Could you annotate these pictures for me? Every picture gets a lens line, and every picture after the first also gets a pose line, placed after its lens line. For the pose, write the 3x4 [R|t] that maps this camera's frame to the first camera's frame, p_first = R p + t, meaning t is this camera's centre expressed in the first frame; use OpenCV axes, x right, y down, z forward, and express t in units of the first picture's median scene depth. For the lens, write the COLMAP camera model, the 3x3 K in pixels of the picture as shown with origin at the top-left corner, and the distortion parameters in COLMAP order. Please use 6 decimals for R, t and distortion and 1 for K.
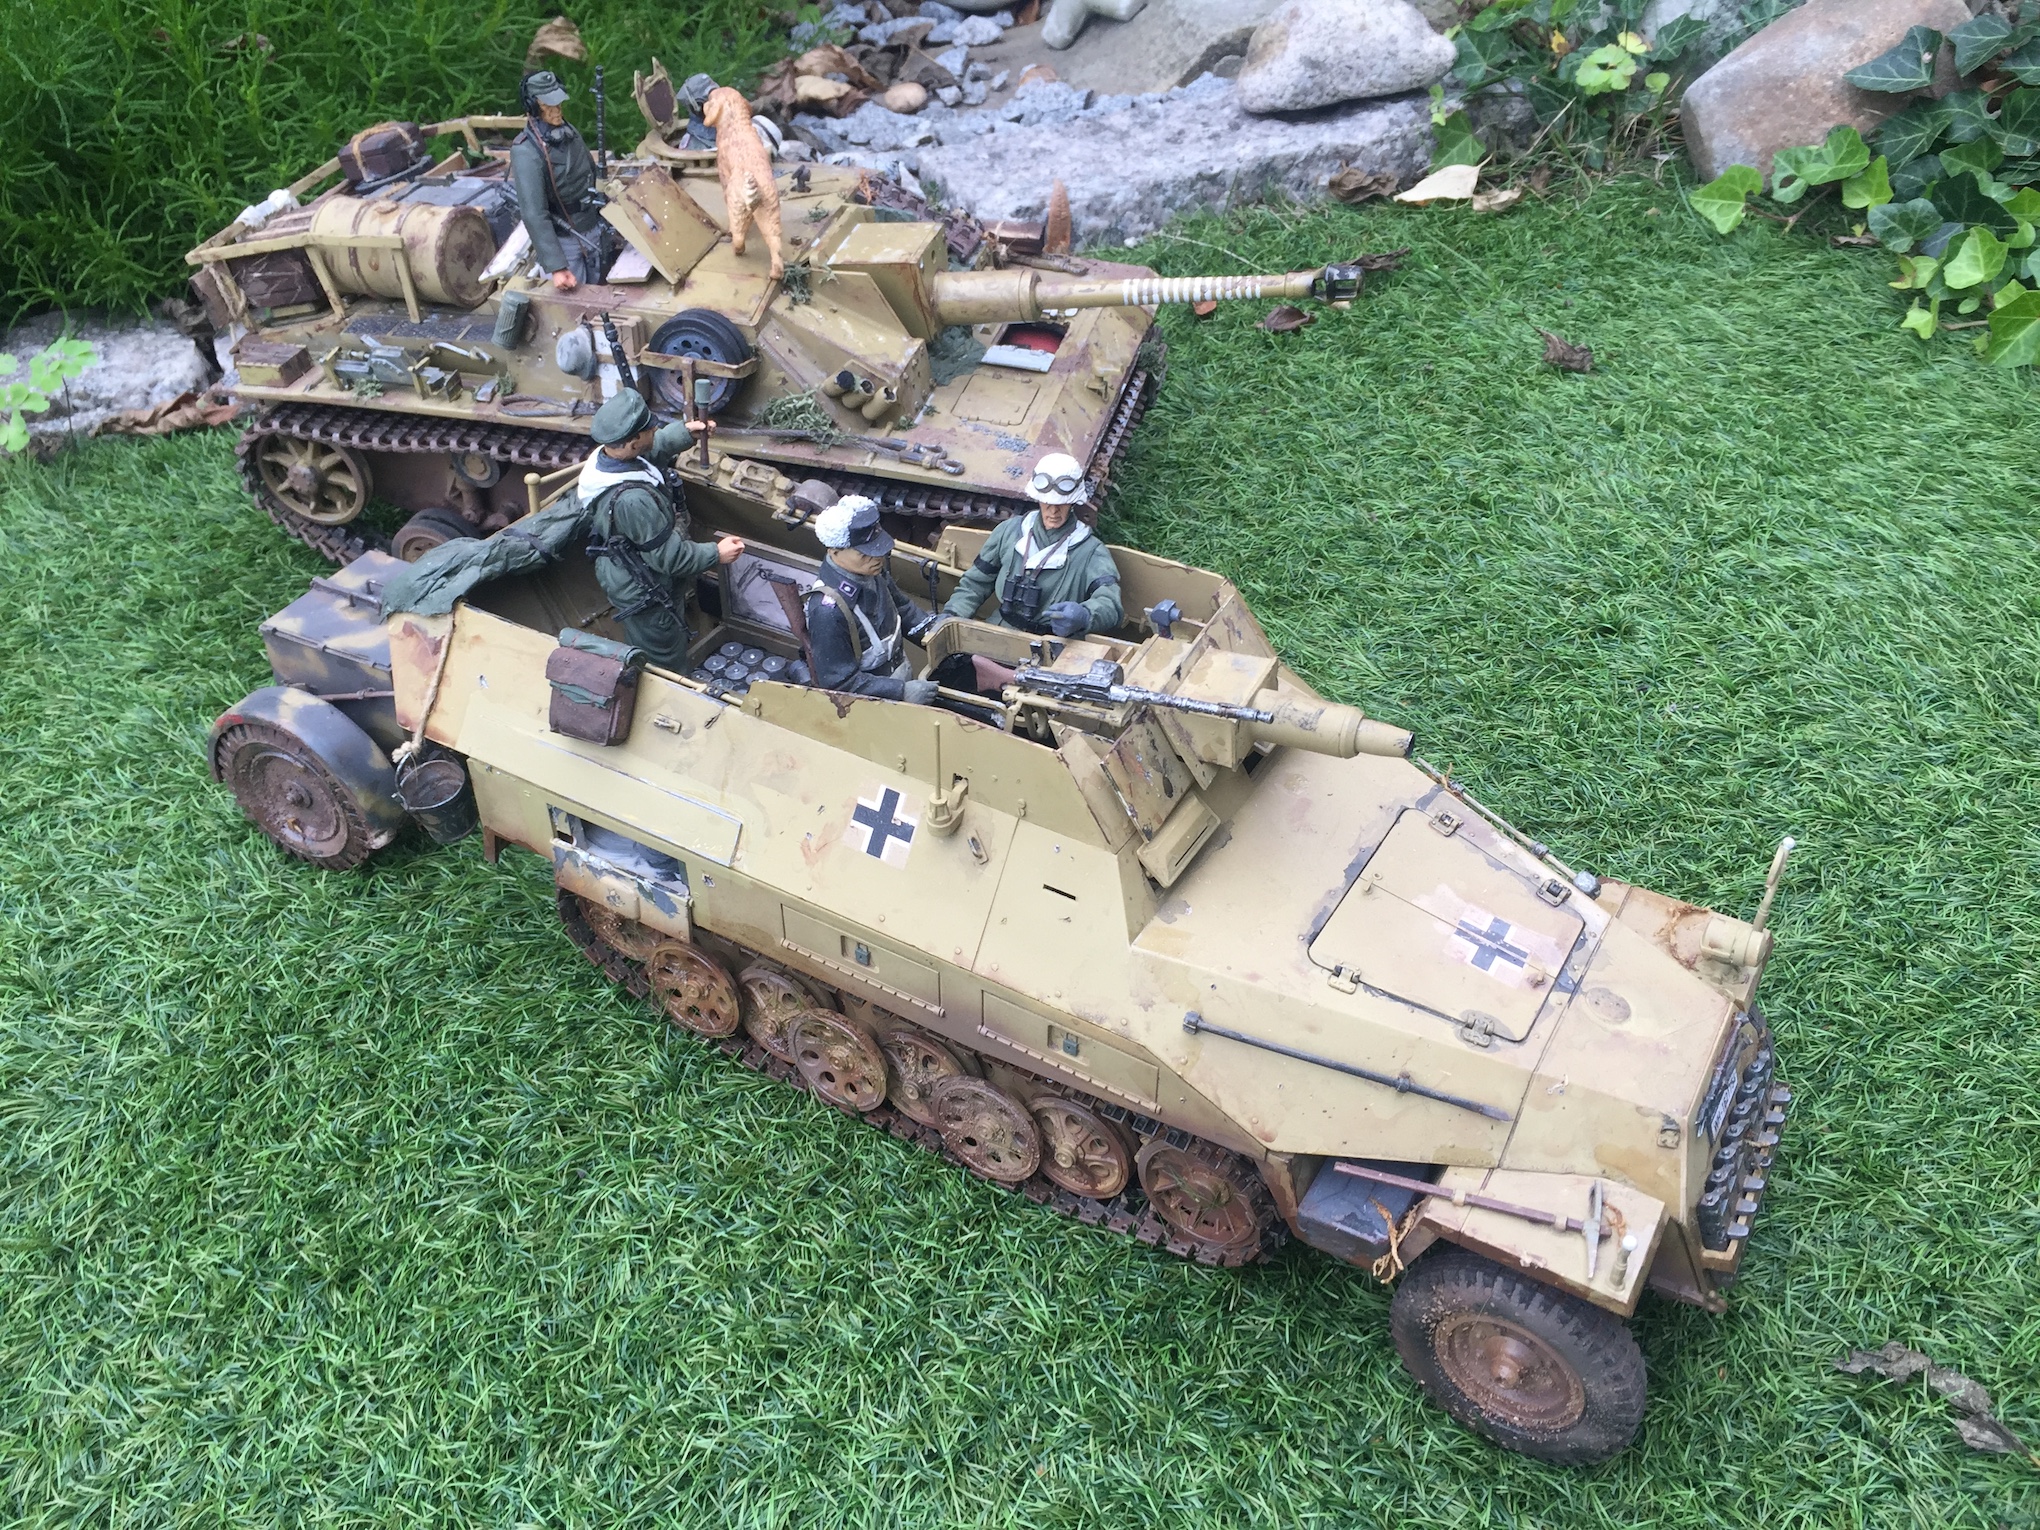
lens RADIAL K [[1771.6, 0, 1034.8], [0, 1771.6, 775.8], [0, 0, 1]] dist [0.061530, -0.104314]
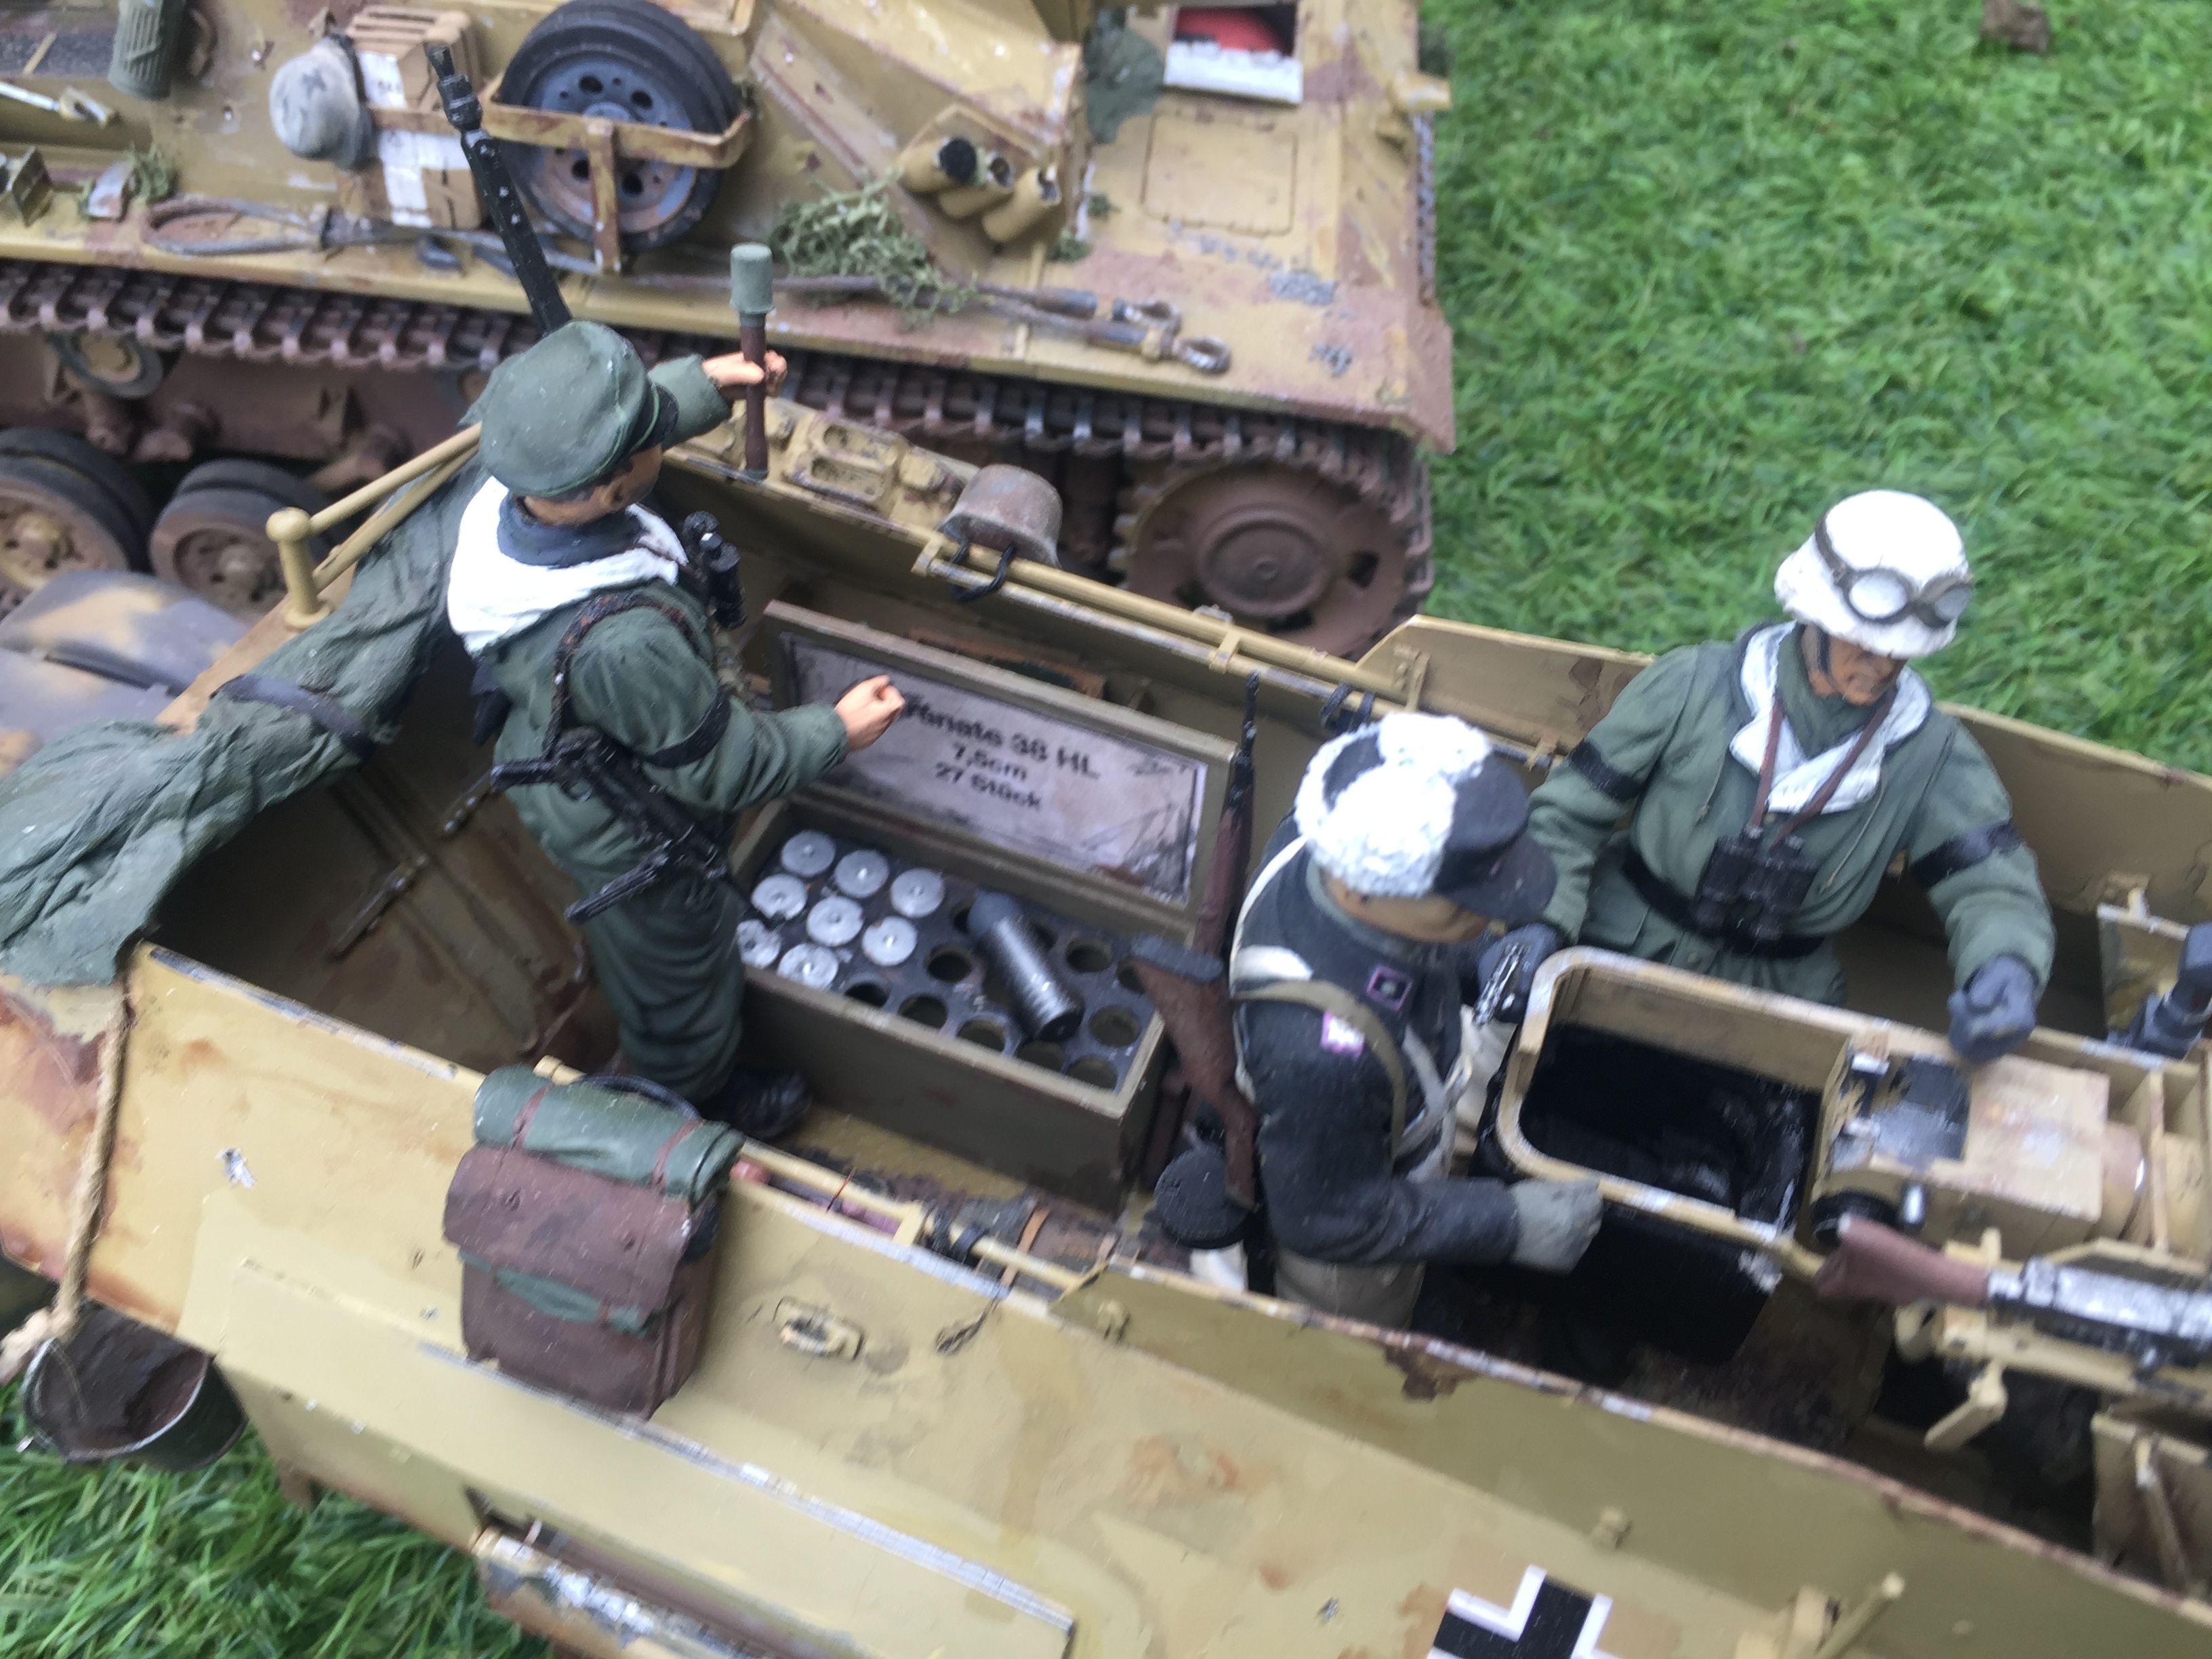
lens RADIAL K [[1921.0, 0, 1093.6], [0, 1921.0, 822.4], [0, 0, 1]] dist [0.061530, -0.104314]
pose [[0.987398, -0.073082, 0.140369, -0.154768], [0.044407, 0.979298, 0.197492, -0.155579], [-0.151896, -0.188770, 0.970203, 0.497330]]
